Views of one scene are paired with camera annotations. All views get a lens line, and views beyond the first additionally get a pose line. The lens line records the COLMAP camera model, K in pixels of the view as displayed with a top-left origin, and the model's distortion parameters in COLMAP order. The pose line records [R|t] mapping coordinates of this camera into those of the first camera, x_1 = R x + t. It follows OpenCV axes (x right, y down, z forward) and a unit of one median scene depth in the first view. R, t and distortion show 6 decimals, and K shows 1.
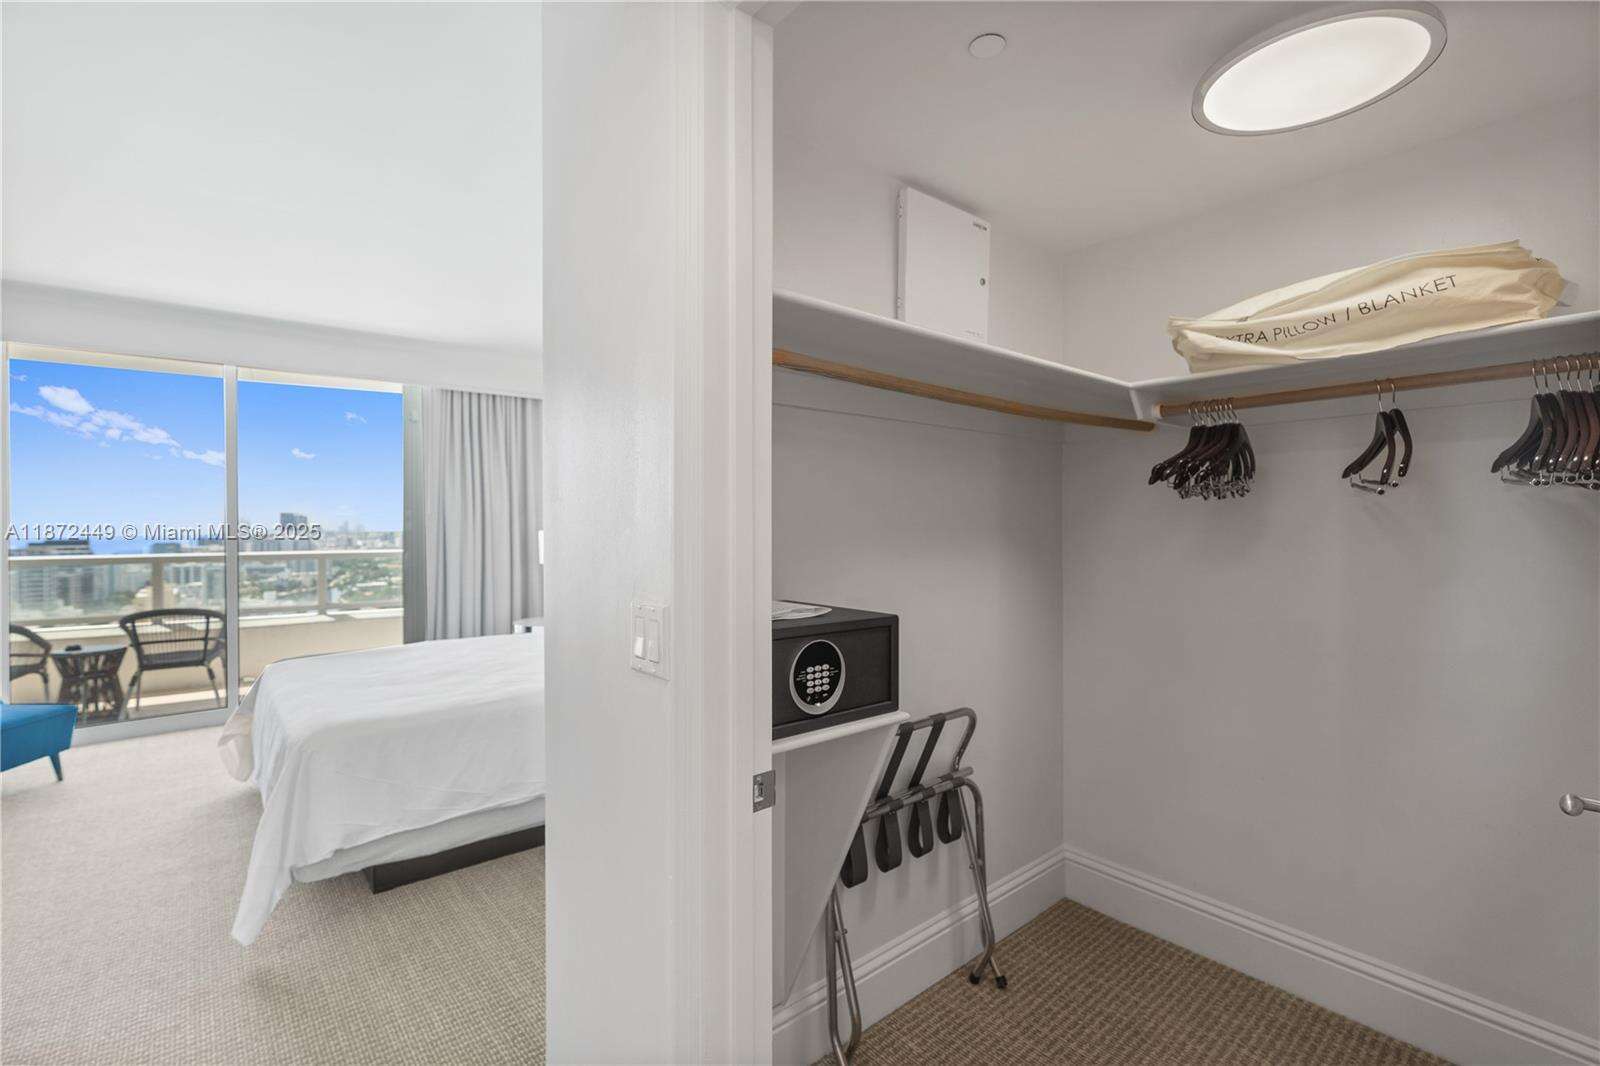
lens RADIAL K [[717.4, 0, 797.2], [0, 717.4, 481.4], [0, 0, 1]] dist [0.003419, 0.000004]
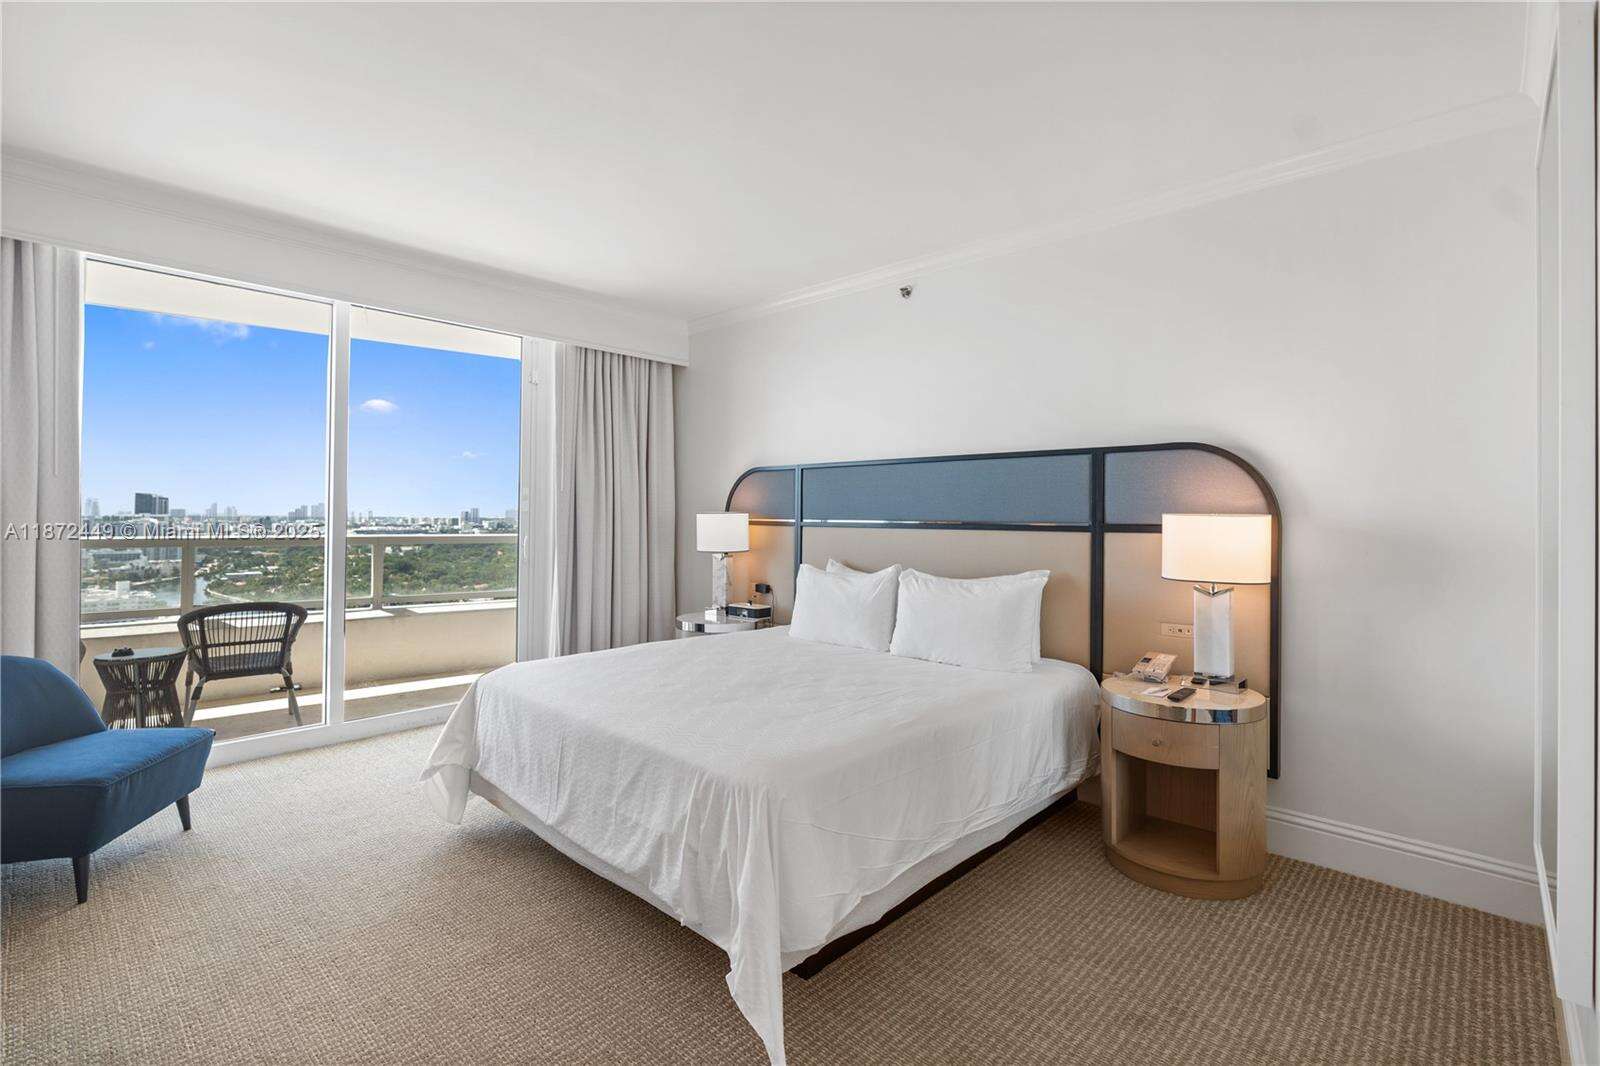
lens RADIAL K [[717.4, 0, 797.2], [0, 717.4, 481.4], [0, 0, 1]] dist [0.003419, 0.000004]
pose [[0.992507, 0.019340, 0.120645, -0.110347], [-0.020872, 0.999717, 0.011450, 0.005916], [-0.120389, -0.013882, 0.992630, 0.039451]]
